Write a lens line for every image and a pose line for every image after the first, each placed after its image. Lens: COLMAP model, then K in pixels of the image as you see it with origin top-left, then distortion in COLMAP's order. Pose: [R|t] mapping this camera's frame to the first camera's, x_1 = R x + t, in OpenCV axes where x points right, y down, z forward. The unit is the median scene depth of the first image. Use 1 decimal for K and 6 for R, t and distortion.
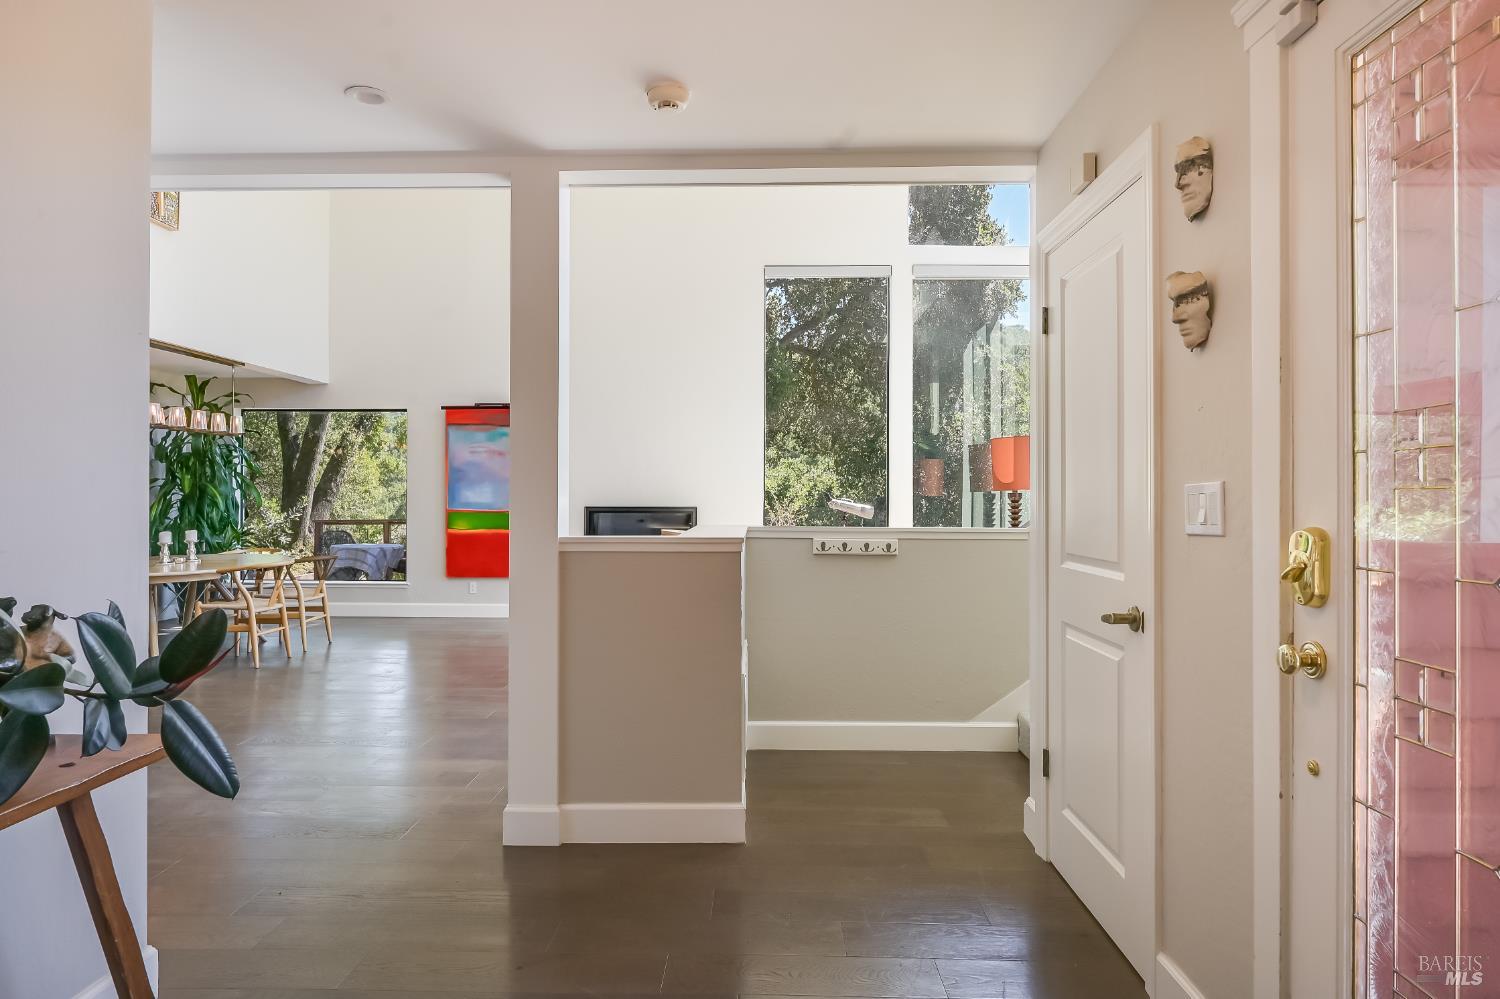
lens RADIAL K [[891.9, 0, 745.3], [0, 891.9, 493.5], [0, 0, 1]] dist [-0.000290, 0.000039]
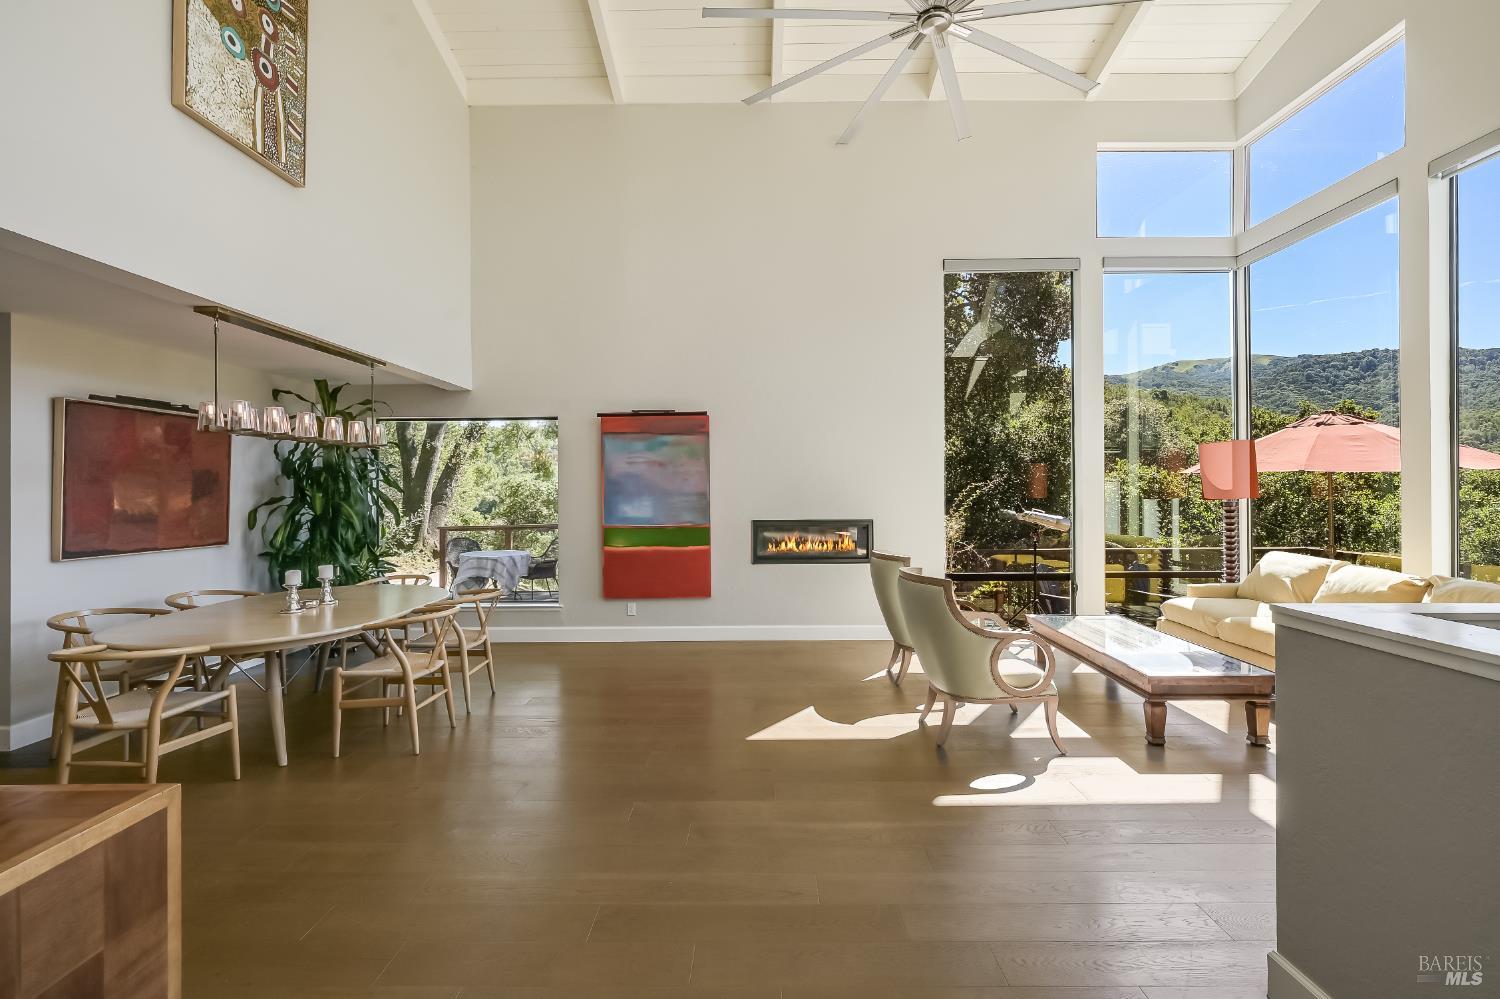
lens RADIAL K [[676.8, 0, 756.8], [0, 676.8, 487.9], [0, 0, 1]] dist [-0.000228, -0.000181]
pose [[0.999750, -0.010473, 0.019730, -0.196398], [0.010449, 0.999944, 0.001352, -0.020860], [-0.019743, -0.001145, 0.999804, 0.308115]]
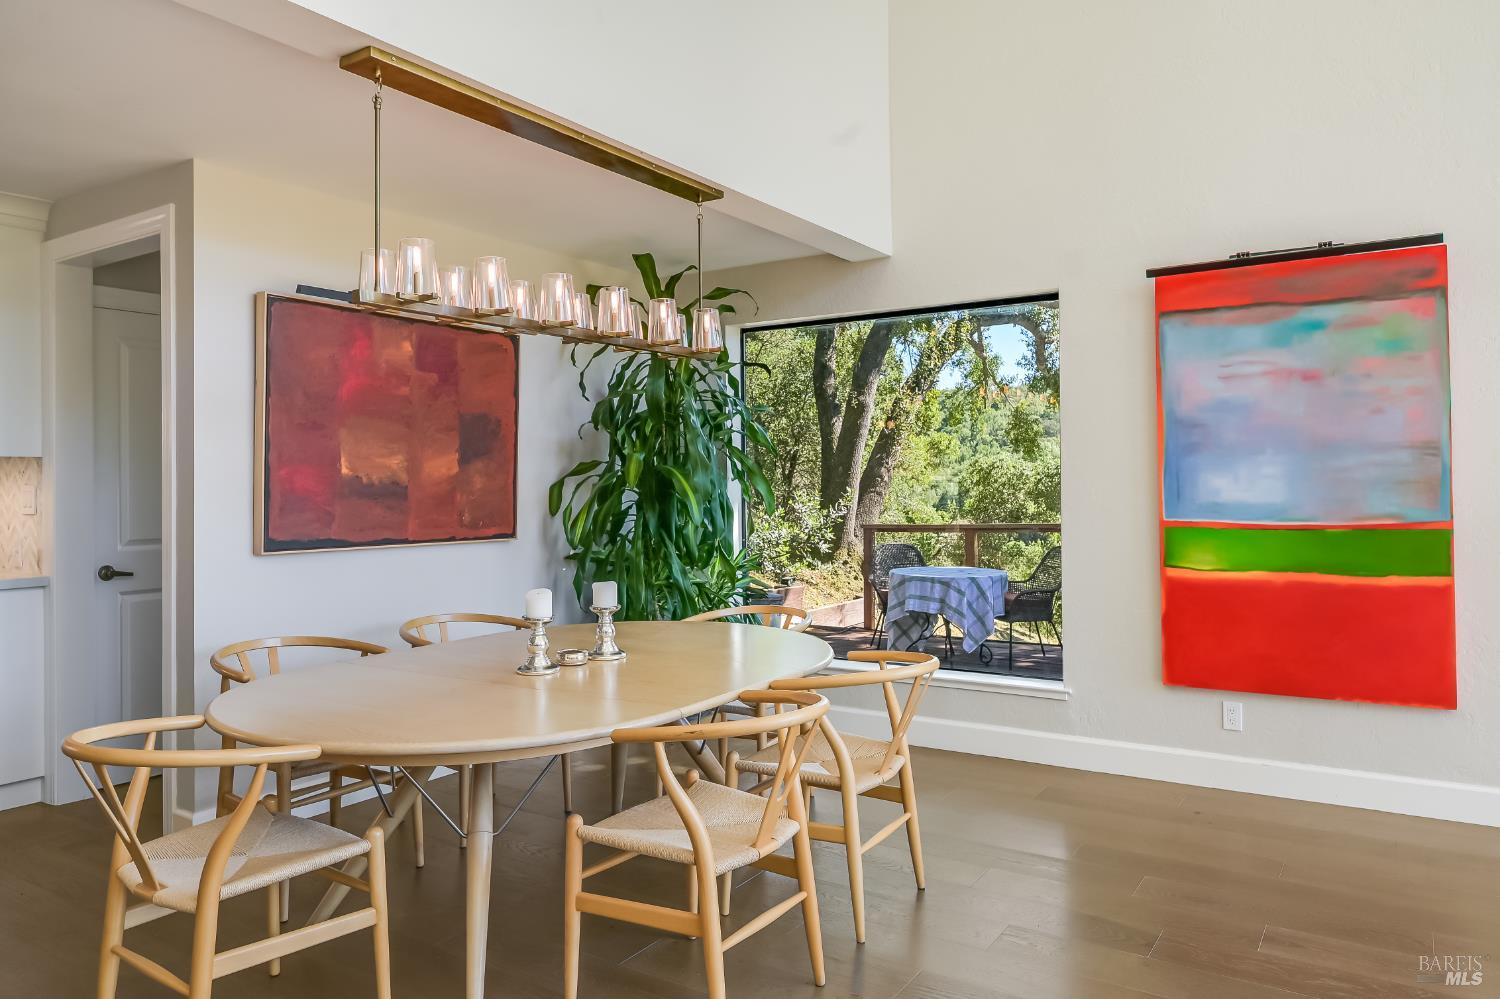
lens RADIAL K [[1014.9, 0, 749.3], [0, 1014.9, 475.7], [0, 0, 1]] dist [0.002543, 0.001702]
pose [[0.849823, -0.017583, -0.526774, -0.258843], [0.015893, 0.999844, -0.007733, -0.002323], [0.526828, -0.001801, 0.849970, 0.519425]]
